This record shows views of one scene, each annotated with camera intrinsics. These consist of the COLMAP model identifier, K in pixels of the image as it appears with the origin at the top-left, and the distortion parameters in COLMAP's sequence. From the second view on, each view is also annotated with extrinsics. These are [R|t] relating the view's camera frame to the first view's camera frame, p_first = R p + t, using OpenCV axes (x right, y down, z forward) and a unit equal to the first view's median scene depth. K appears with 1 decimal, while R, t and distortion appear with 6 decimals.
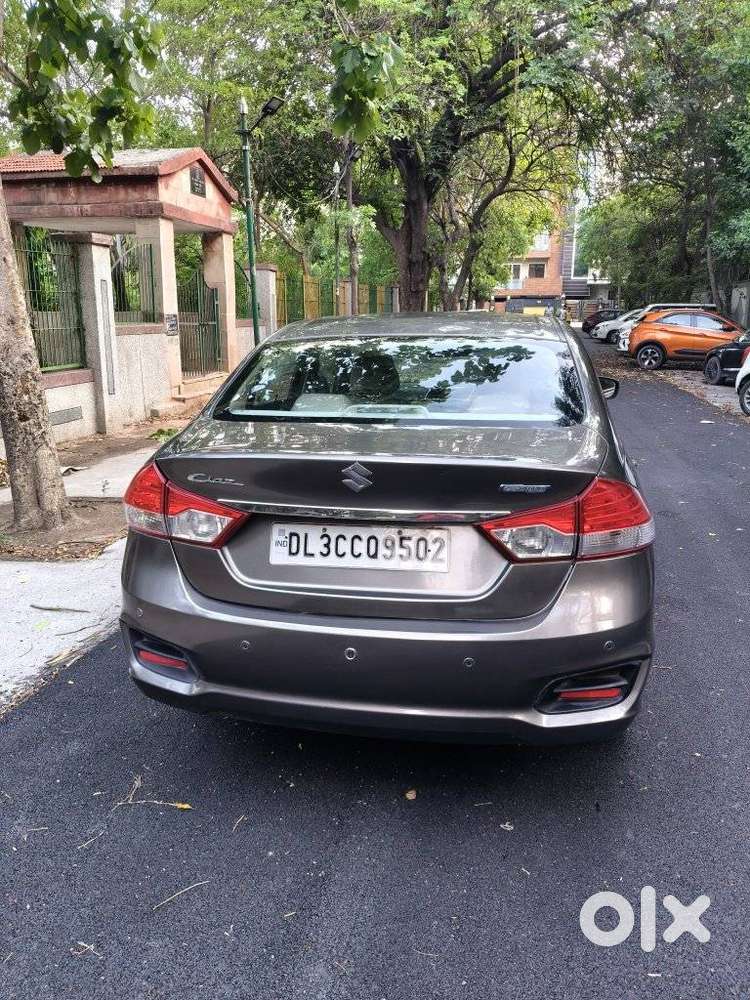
lens RADIAL K [[789.0, 0, 375.0], [0, 789.0, 500.0], [0, 0, 1]] dist [0.013456, -0.052976]
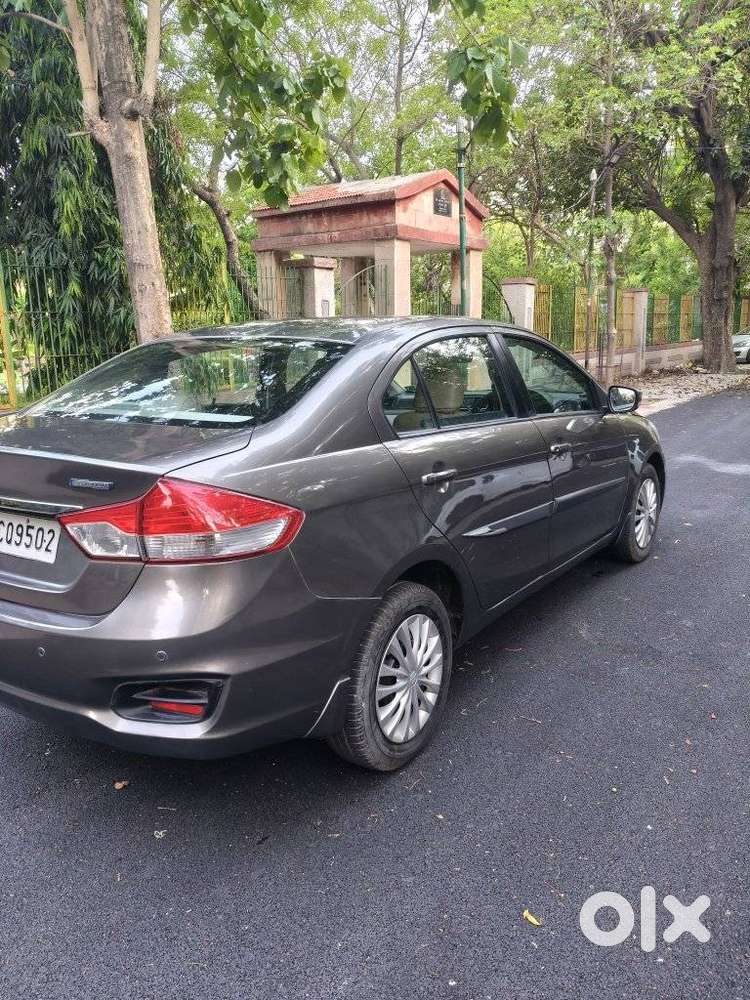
lens RADIAL K [[789.0, 0, 375.0], [0, 789.0, 500.0], [0, 0, 1]] dist [0.013456, -0.052976]
pose [[0.909981, 0.066844, -0.409226, 0.218998], [-0.075750, 0.997111, -0.005574, -0.004049], [0.407672, 0.036071, 0.912416, 0.055742]]
